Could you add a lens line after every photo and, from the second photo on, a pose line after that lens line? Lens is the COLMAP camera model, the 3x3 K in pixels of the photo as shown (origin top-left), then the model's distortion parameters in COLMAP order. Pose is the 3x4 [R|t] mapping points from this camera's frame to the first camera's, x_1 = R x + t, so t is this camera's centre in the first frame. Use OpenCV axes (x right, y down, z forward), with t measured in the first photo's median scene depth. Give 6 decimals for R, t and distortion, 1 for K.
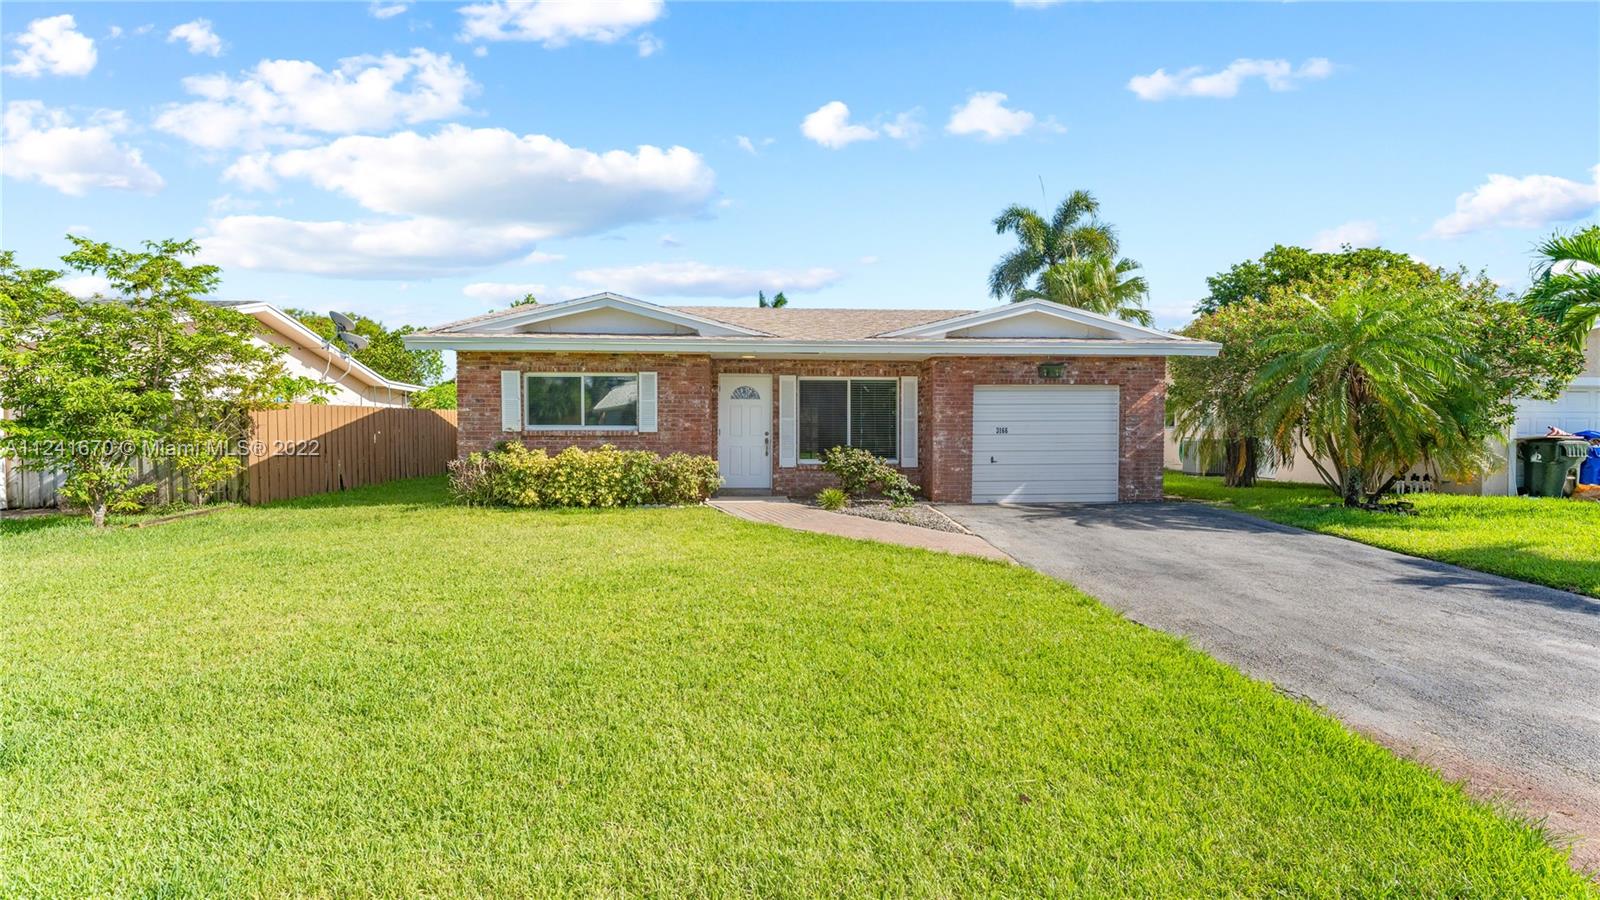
lens RADIAL K [[723.3, 0, 793.7], [0, 723.3, 453.1], [0, 0, 1]] dist [-0.000895, -0.000310]
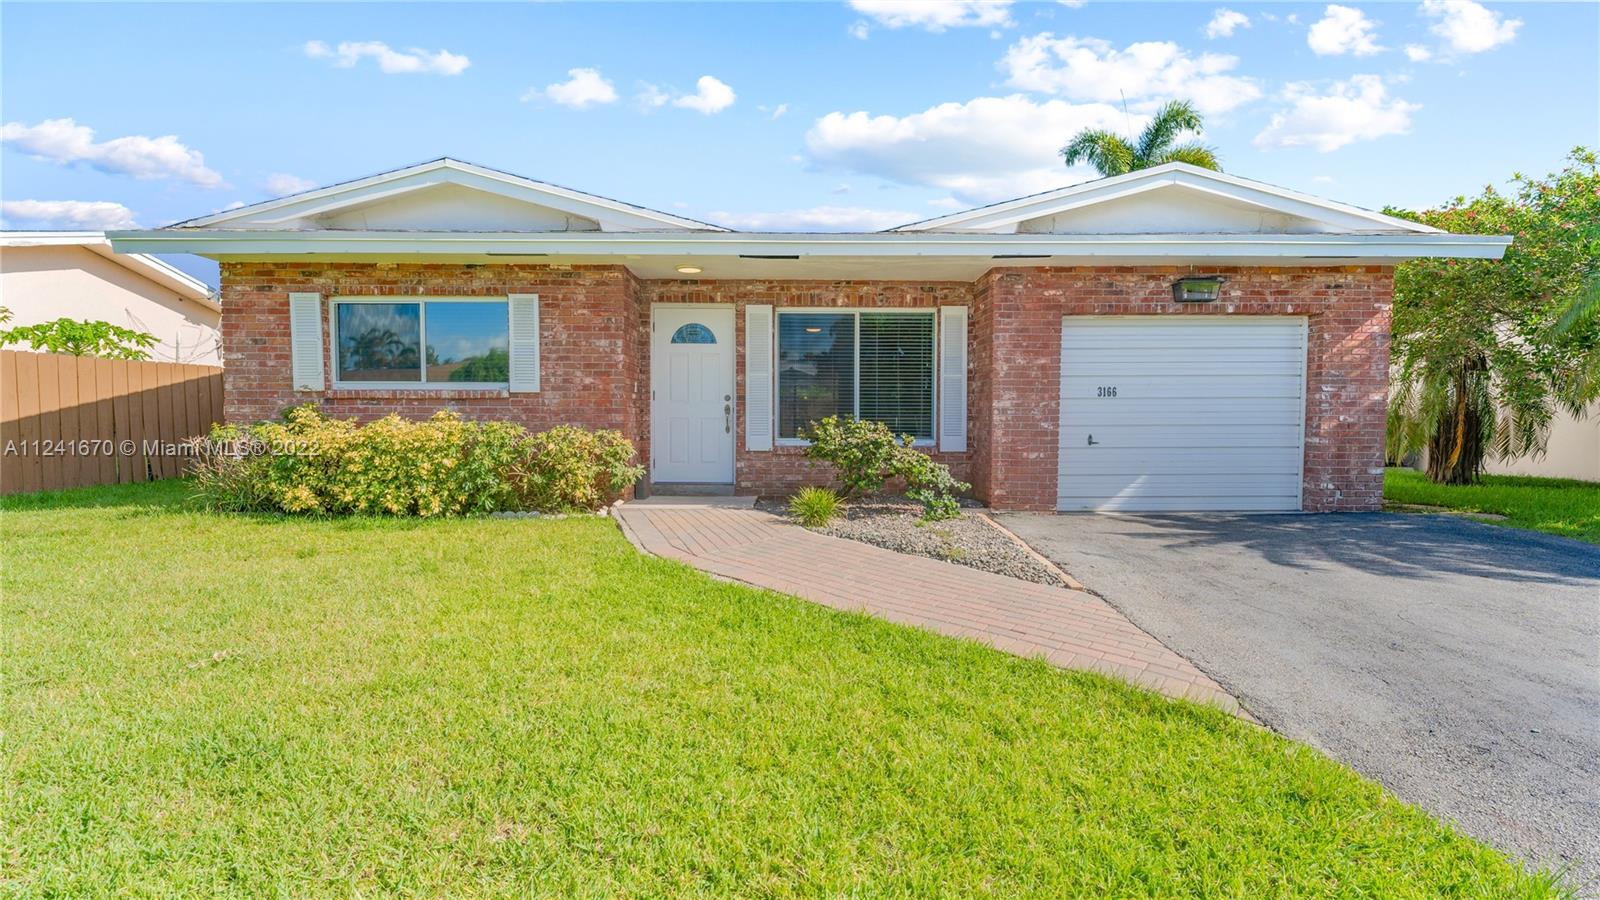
lens RADIAL K [[723.3, 0, 793.7], [0, 723.3, 453.1], [0, 0, 1]] dist [-0.000895, -0.000310]
pose [[0.998126, 0.004767, -0.061009, 0.065492], [-0.003545, 0.999791, 0.020120, 0.009403], [0.061092, -0.019866, 0.997934, 0.397153]]
